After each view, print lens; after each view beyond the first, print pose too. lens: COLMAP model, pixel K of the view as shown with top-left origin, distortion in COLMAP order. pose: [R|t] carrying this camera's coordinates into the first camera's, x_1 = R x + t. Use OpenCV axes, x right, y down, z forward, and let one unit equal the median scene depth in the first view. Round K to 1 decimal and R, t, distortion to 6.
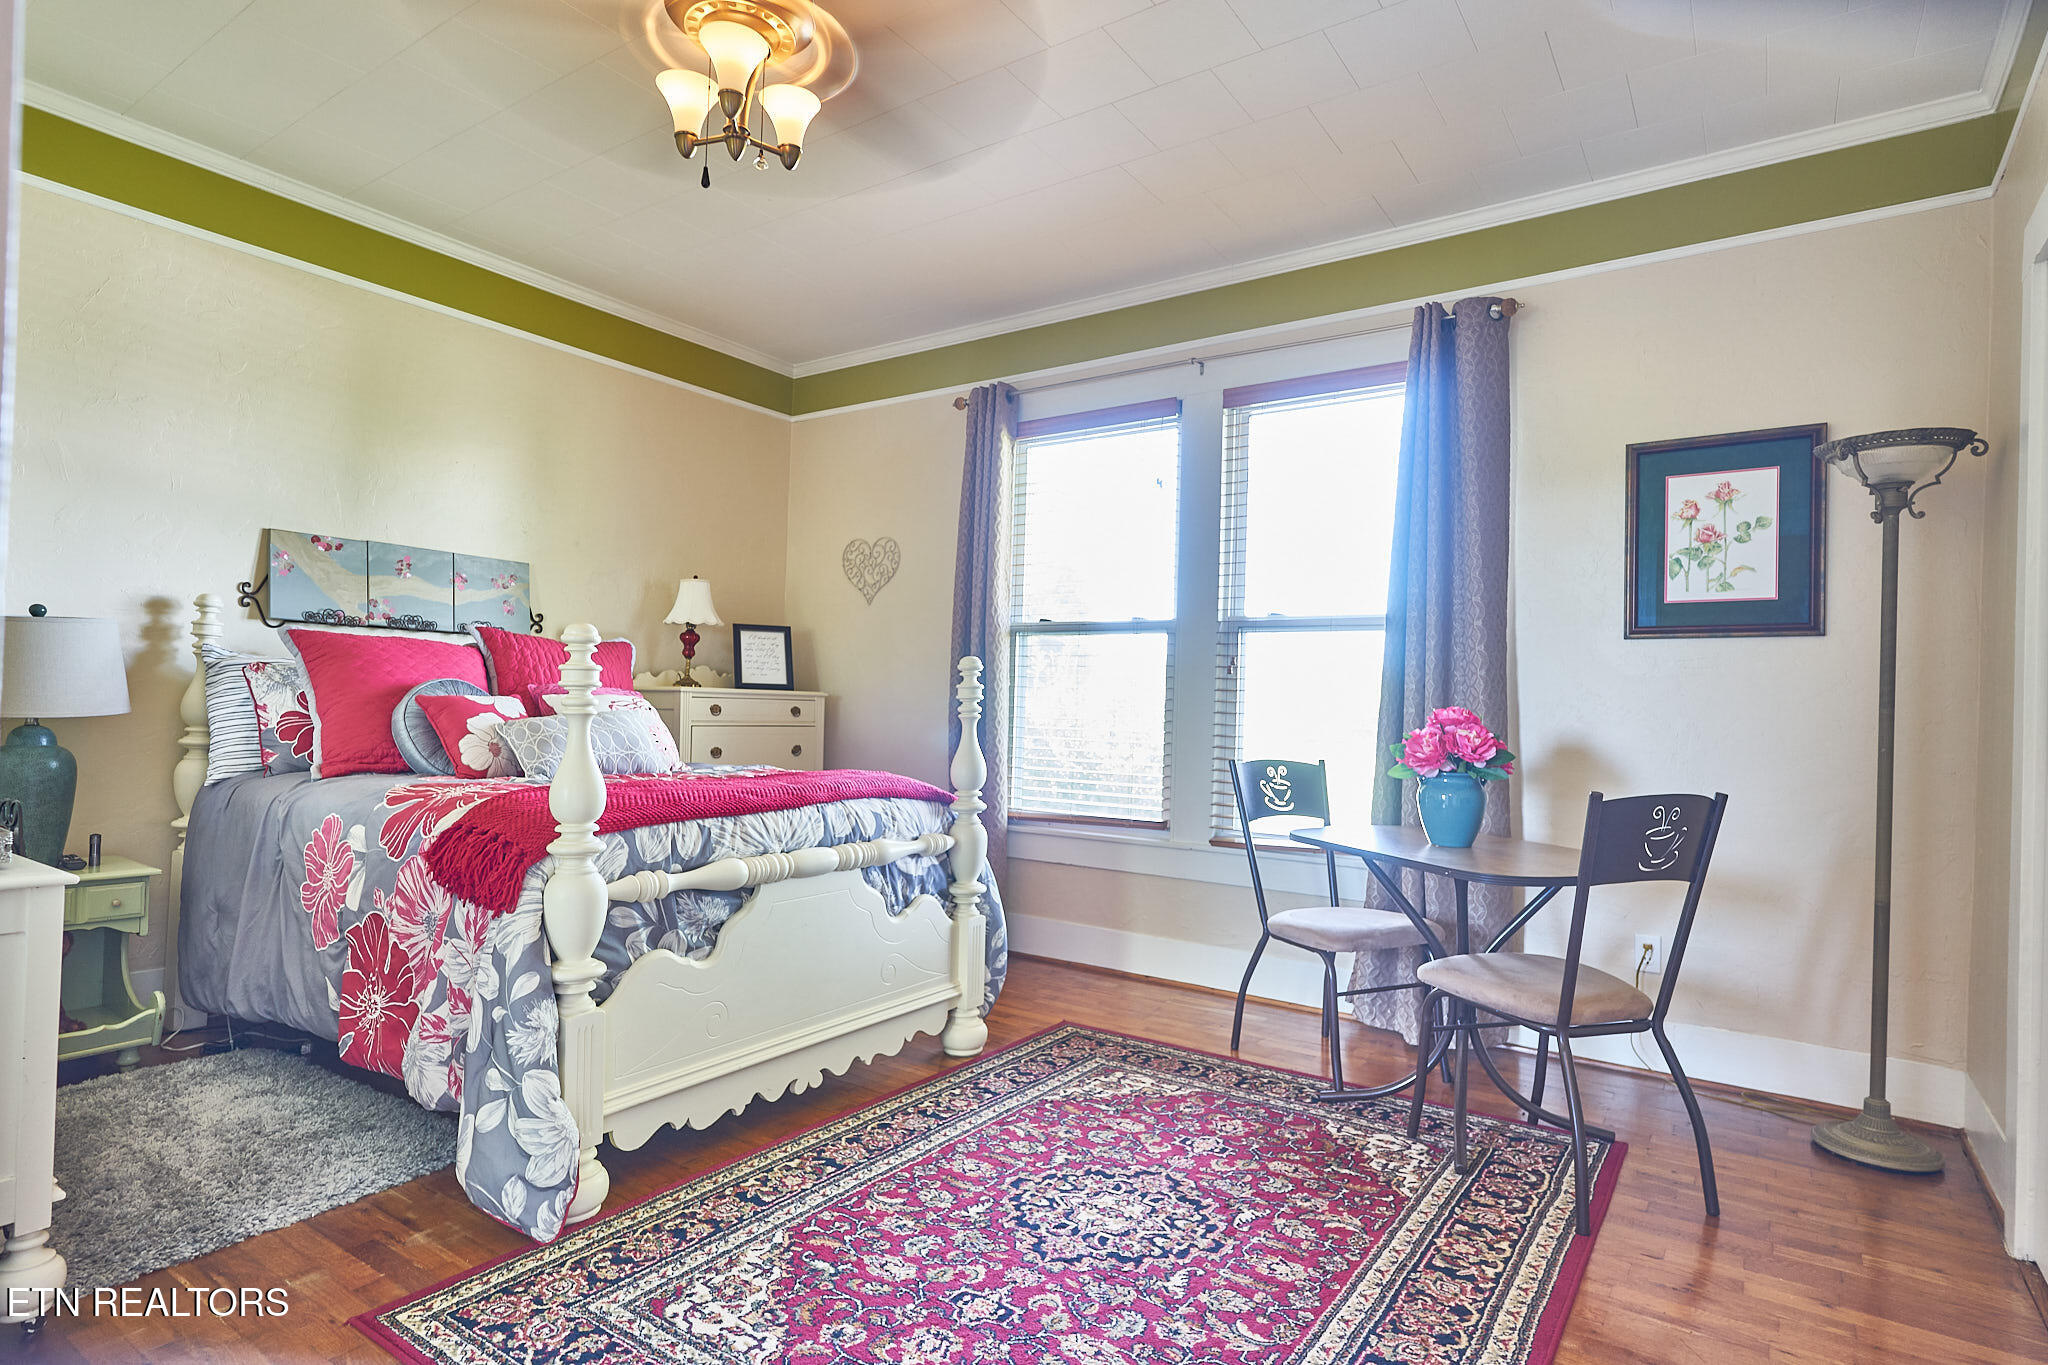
lens RADIAL K [[1073.0, 0, 1025.2], [0, 1073.0, 686.8], [0, 0, 1]] dist [-0.001142, -0.001440]
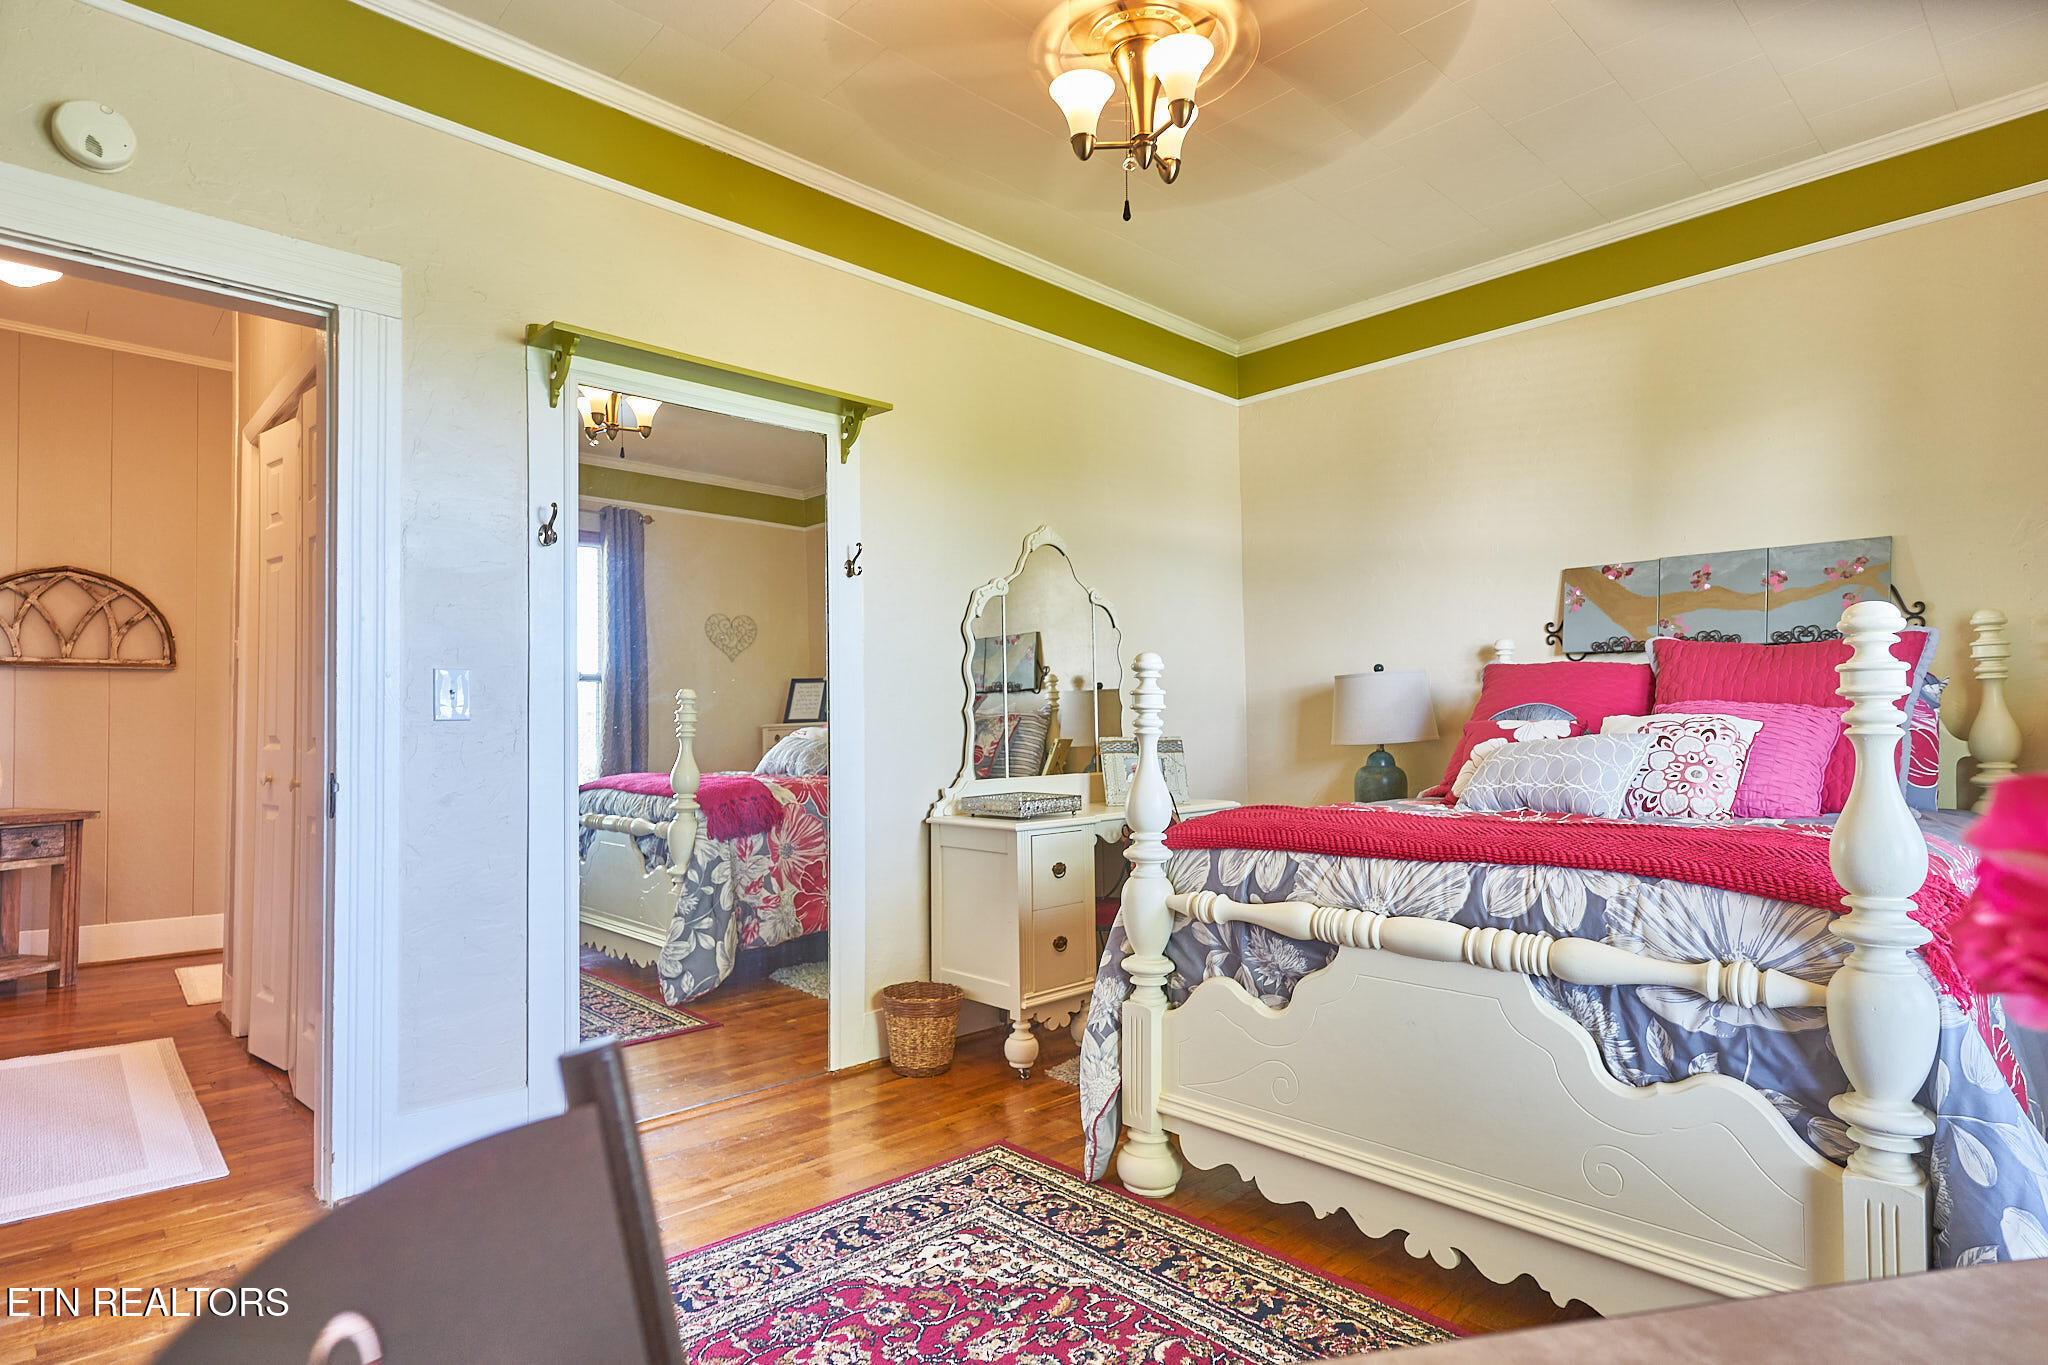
lens RADIAL K [[1073.0, 0, 1025.1], [0, 1073.0, 685.5], [0, 0, 1]] dist [-0.001142, -0.001440]
pose [[-0.206076, -0.059870, -0.976703, 0.627770], [0.016568, 0.997770, -0.064657, 0.040251], [0.978396, -0.029506, -0.204624, 0.985449]]
